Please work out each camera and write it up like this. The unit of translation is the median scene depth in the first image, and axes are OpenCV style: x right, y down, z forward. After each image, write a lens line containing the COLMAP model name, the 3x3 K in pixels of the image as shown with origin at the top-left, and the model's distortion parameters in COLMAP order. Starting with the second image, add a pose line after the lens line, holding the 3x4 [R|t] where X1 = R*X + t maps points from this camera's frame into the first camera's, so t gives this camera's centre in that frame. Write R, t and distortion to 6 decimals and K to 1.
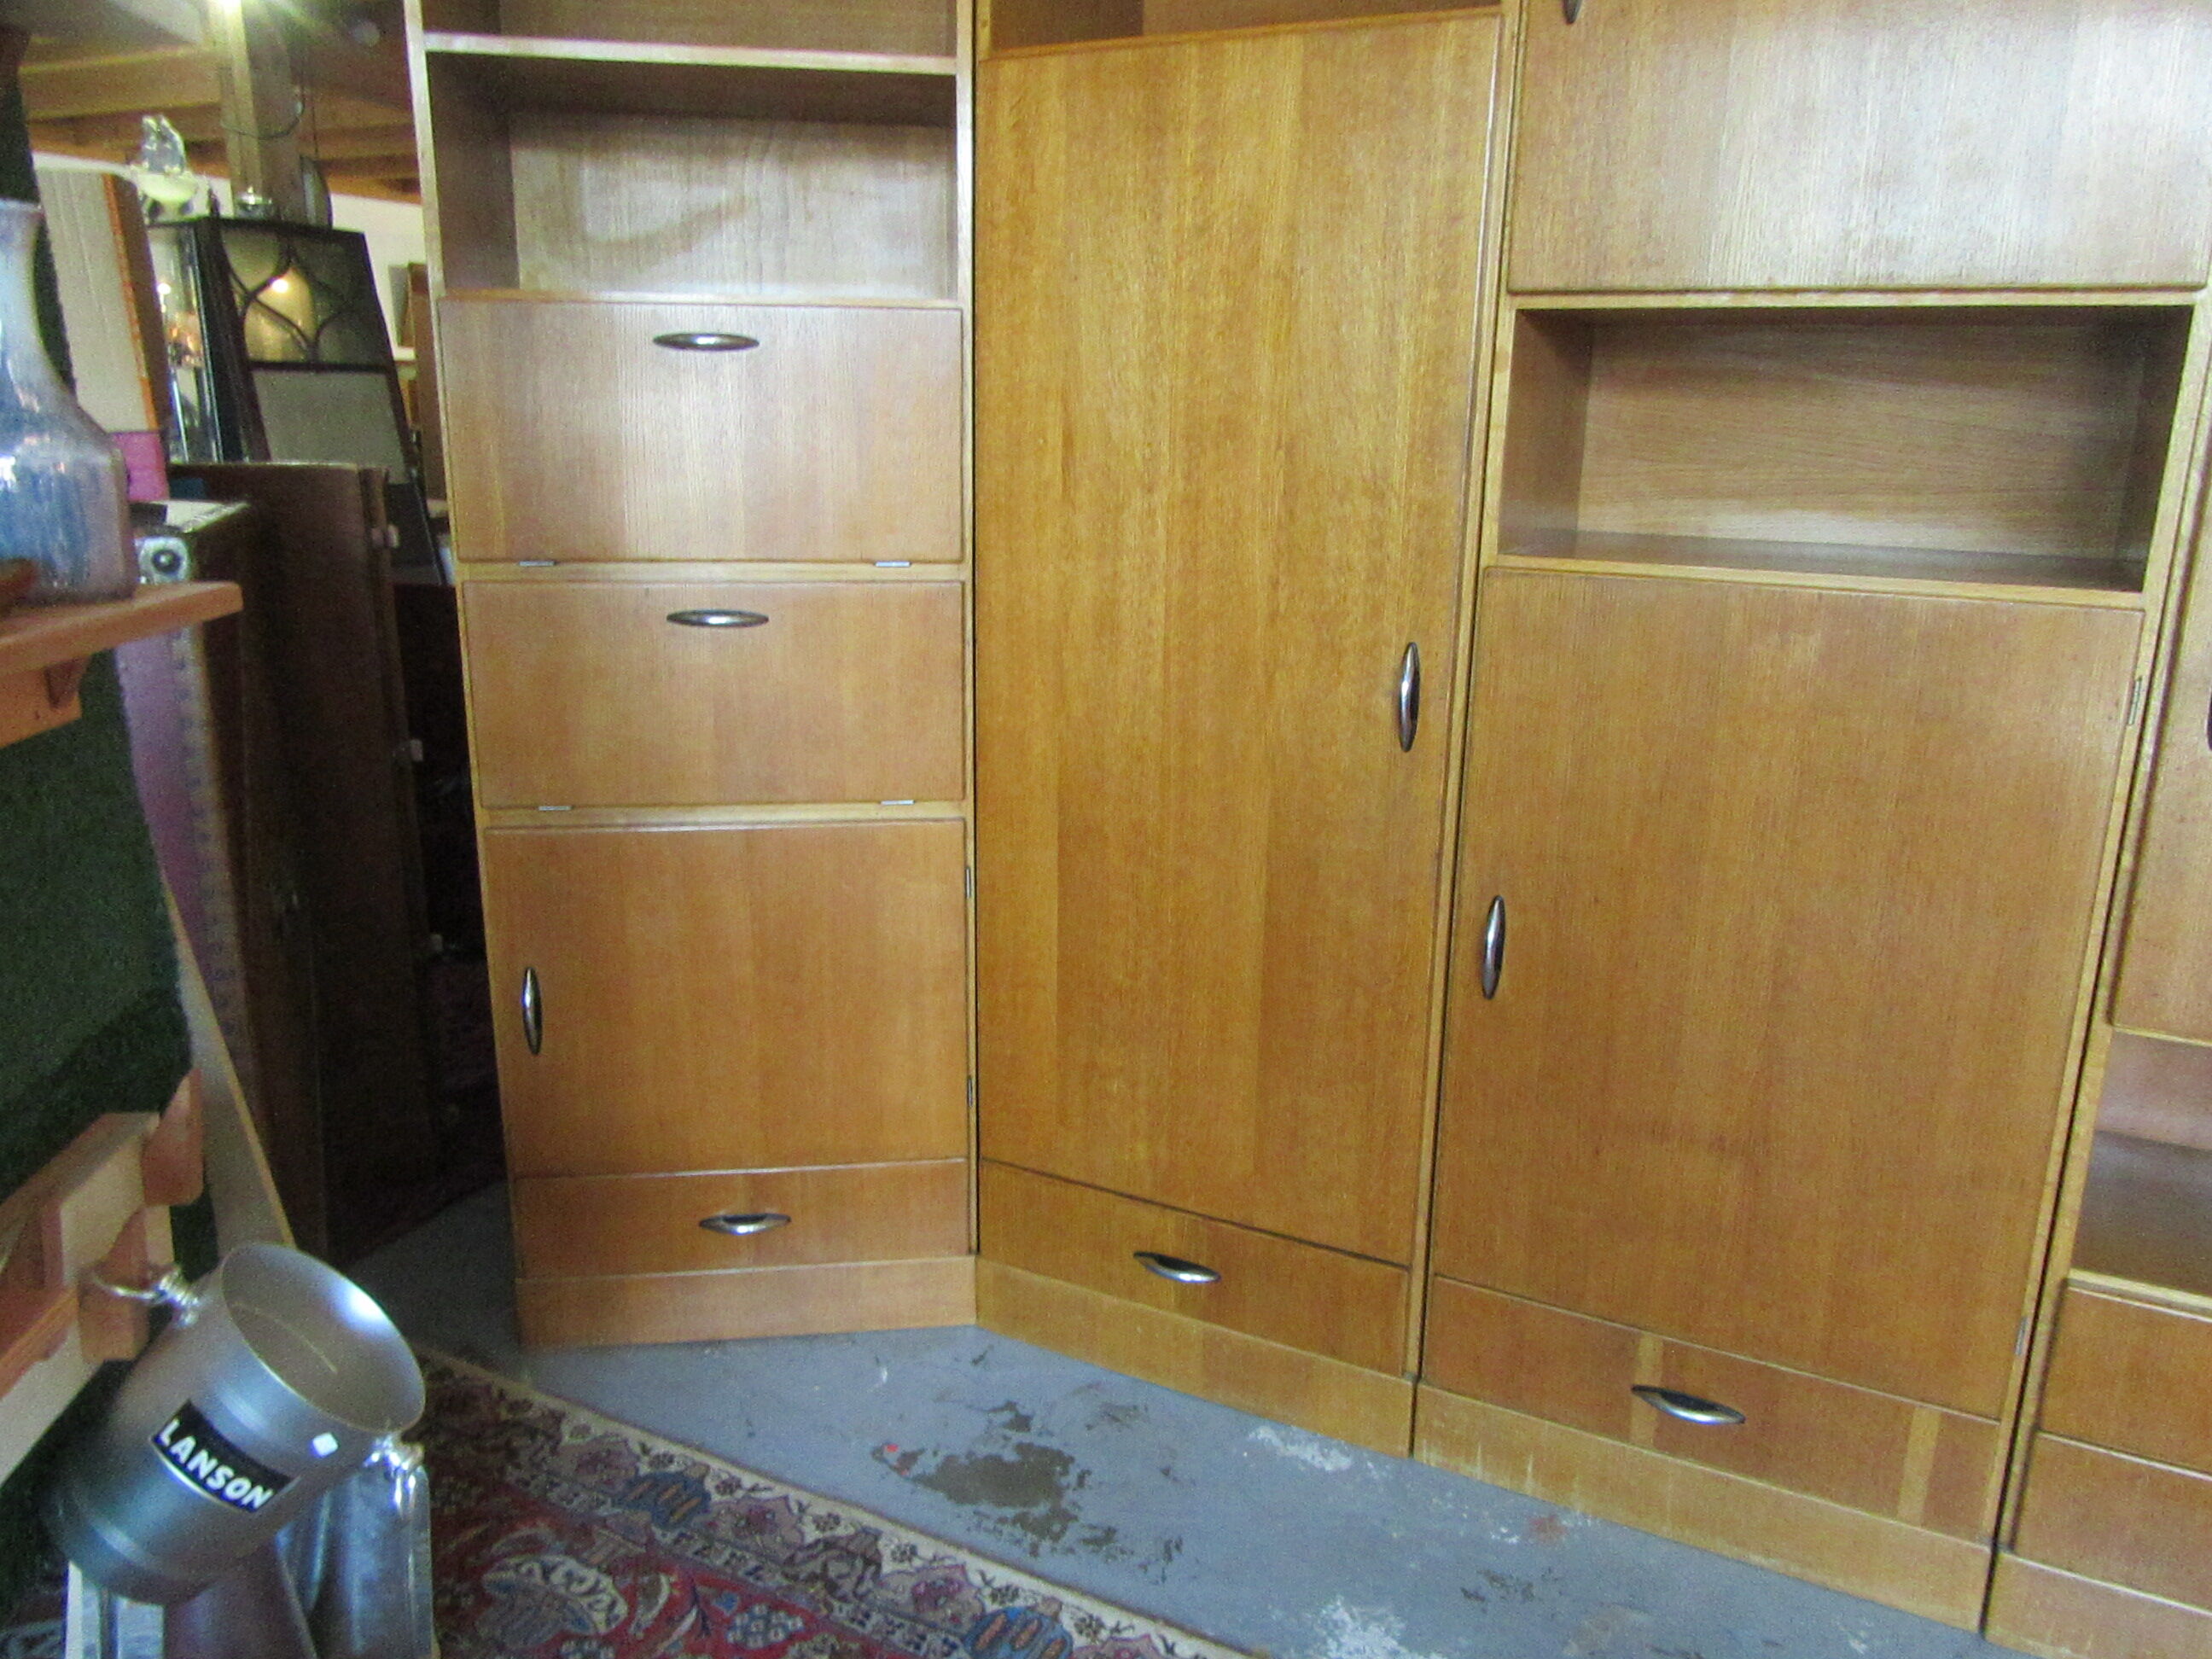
lens RADIAL K [[1644.7, 0, 1105.5], [0, 1644.7, 820.9], [0, 0, 1]] dist [-0.008054, 0.009349]
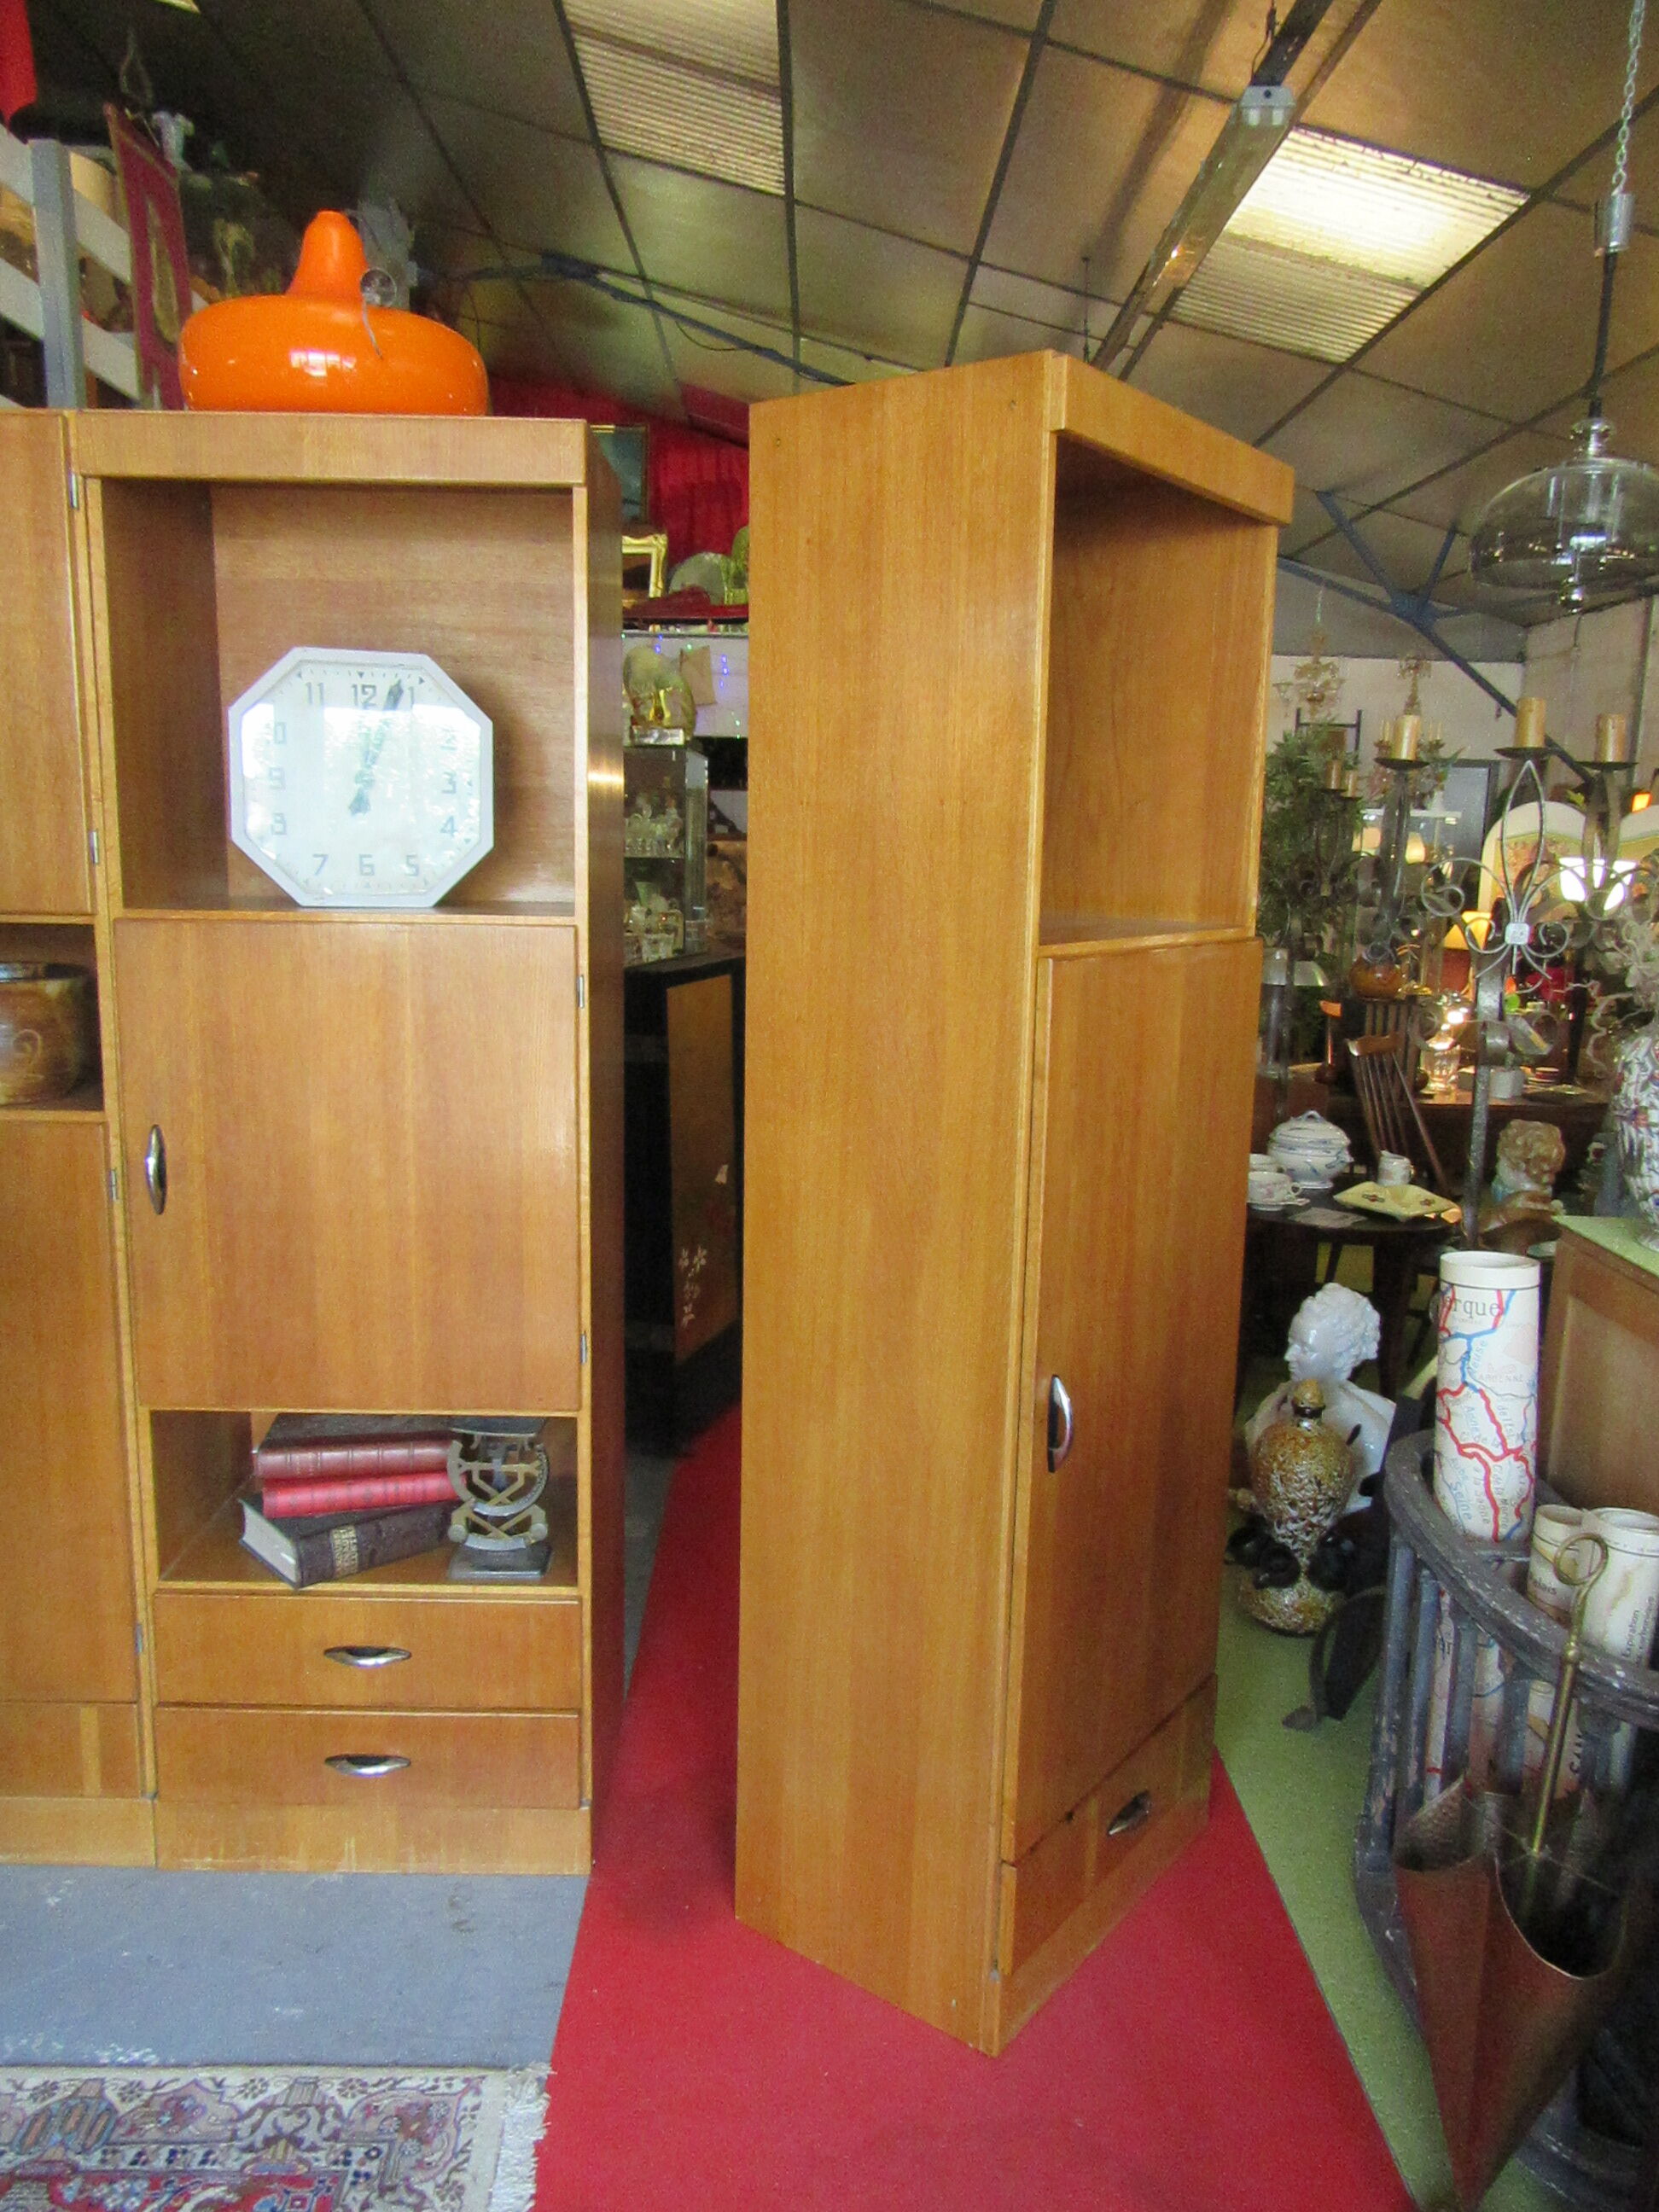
lens RADIAL K [[1644.7, 0, 816.8], [0, 1644.7, 1103.6], [0, 0, 1]] dist [-0.008054, 0.009349]
pose [[0.885404, -0.081038, 0.457703, 0.422992], [0.113827, 0.992505, -0.044466, -0.006897], [-0.450669, 0.091469, 0.887992, -0.484116]]
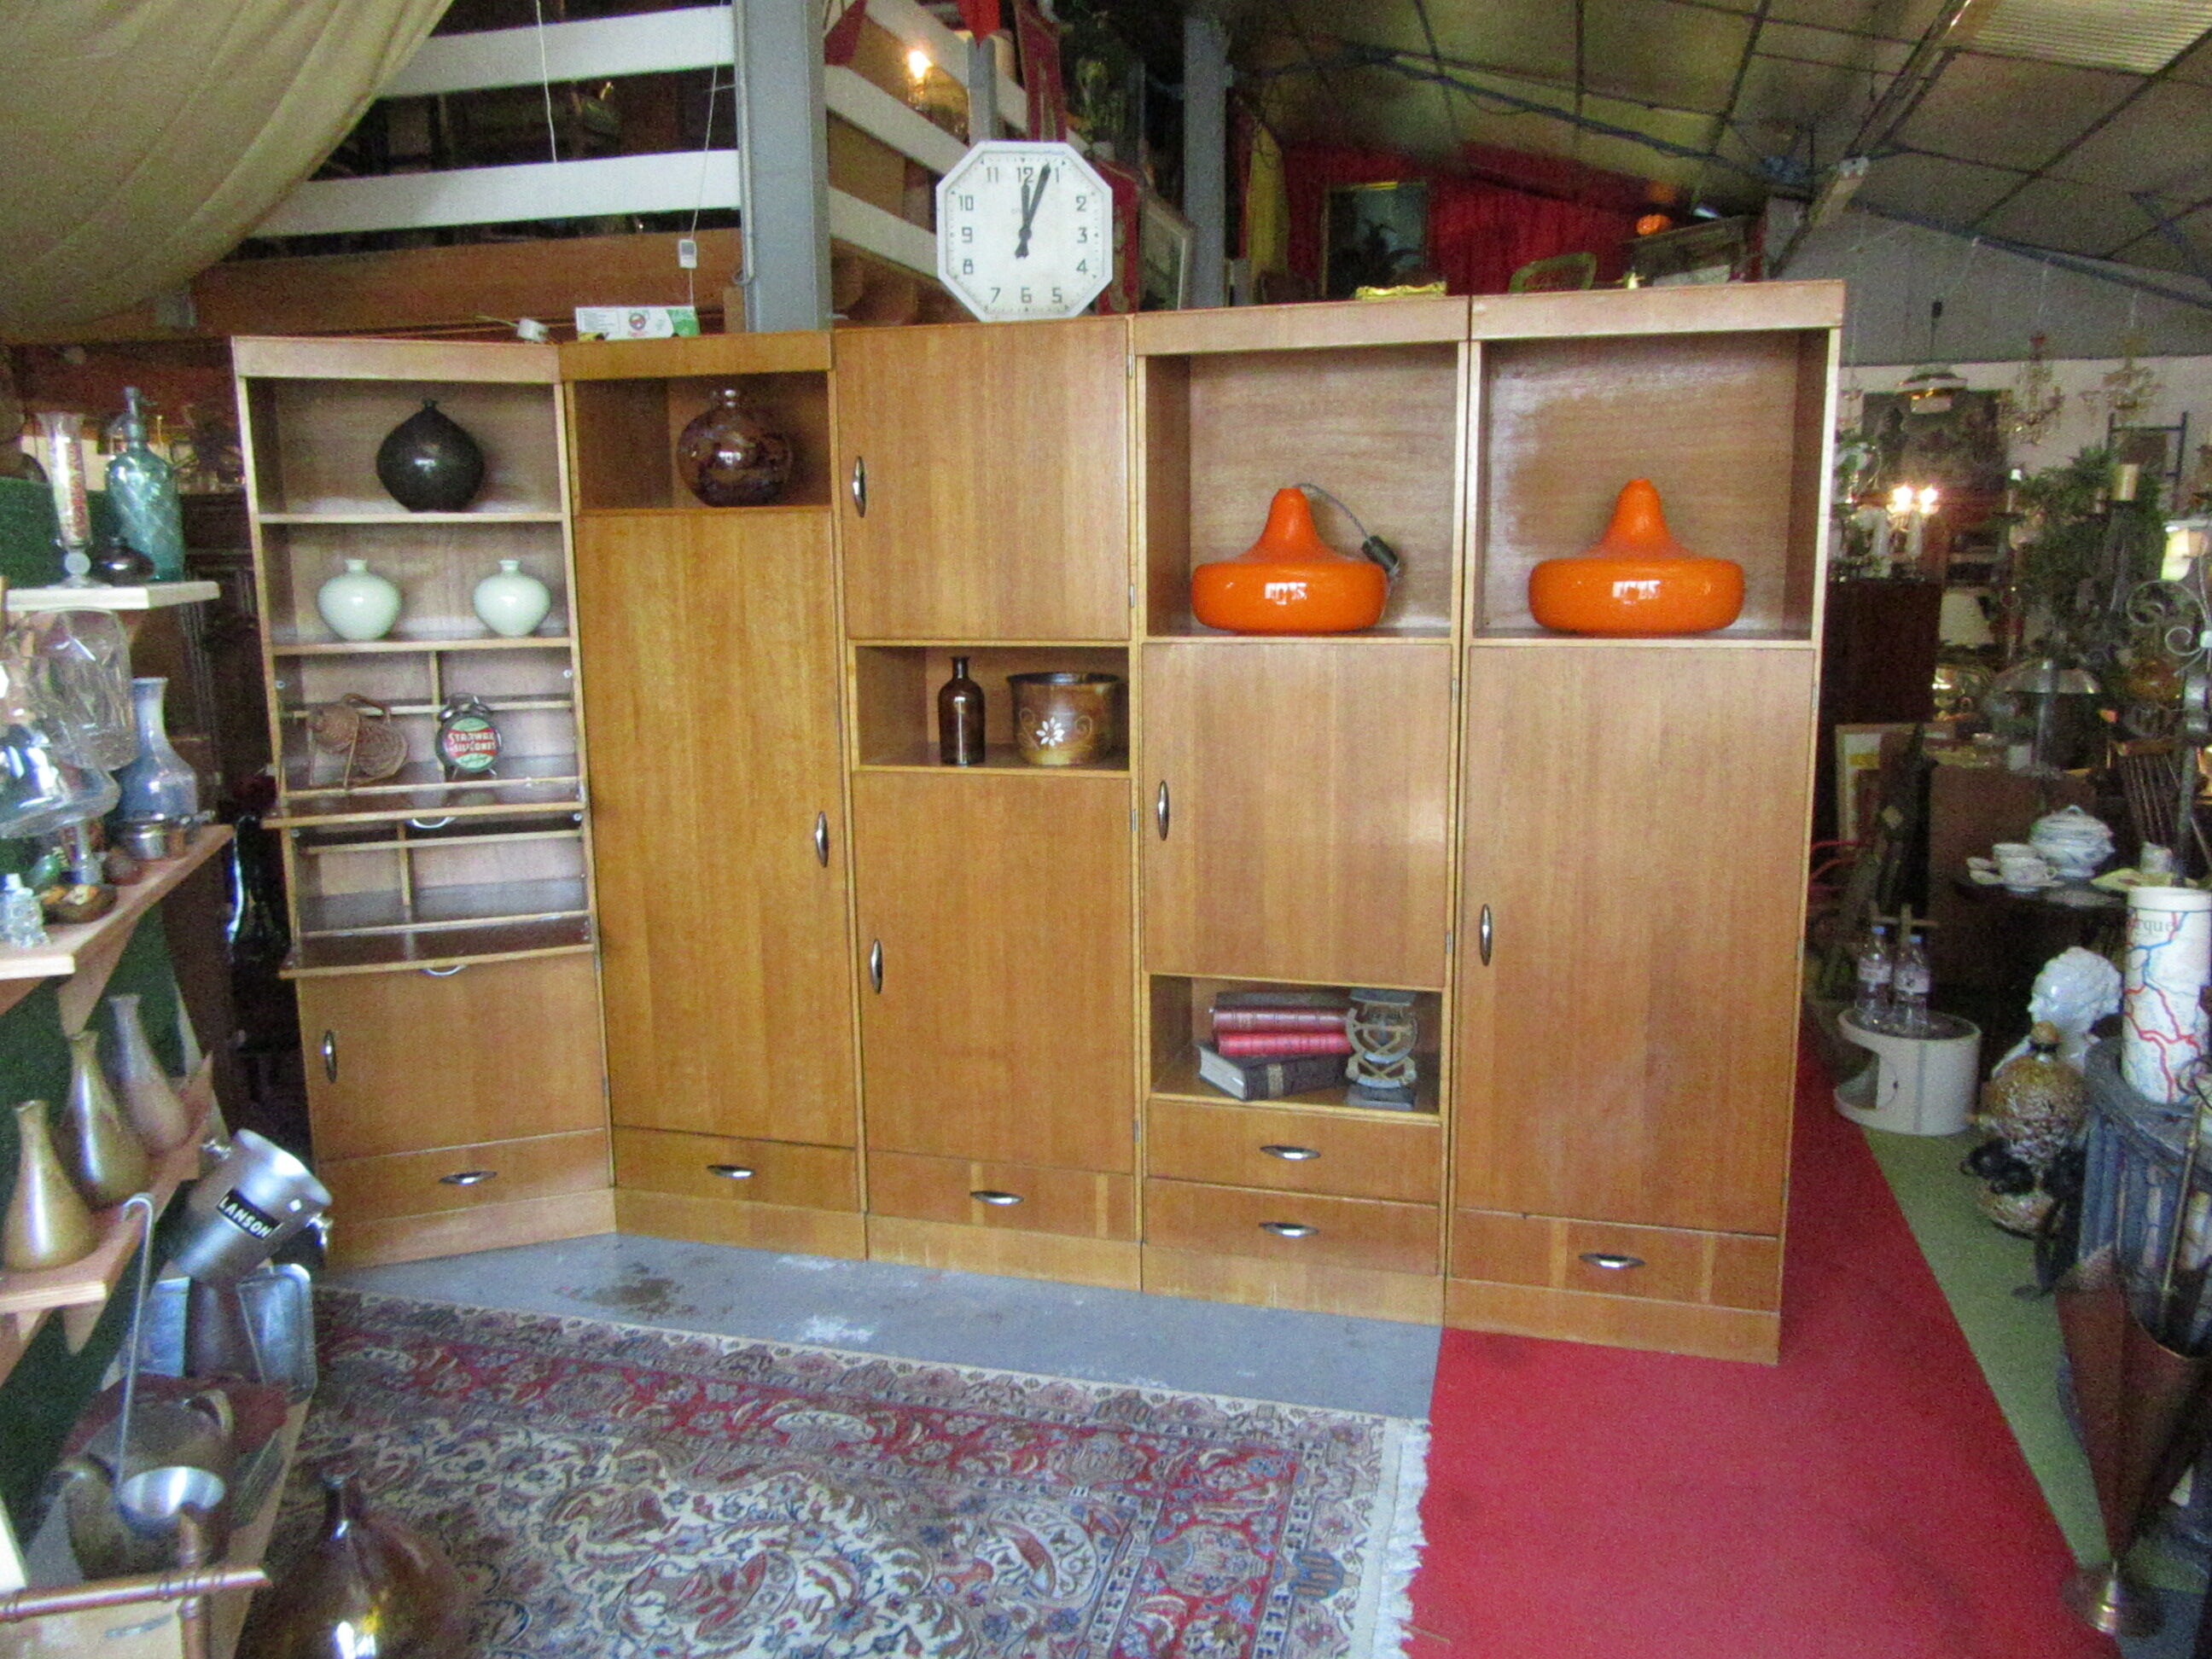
lens RADIAL K [[1644.7, 0, 1100.1], [0, 1644.7, 809.8], [0, 0, 1]] dist [-0.008054, 0.009349]
pose [[0.978557, -0.061798, 0.196489, 0.123728], [0.079261, 0.993452, -0.082286, 0.074426], [-0.190117, 0.096095, 0.977047, -0.936484]]
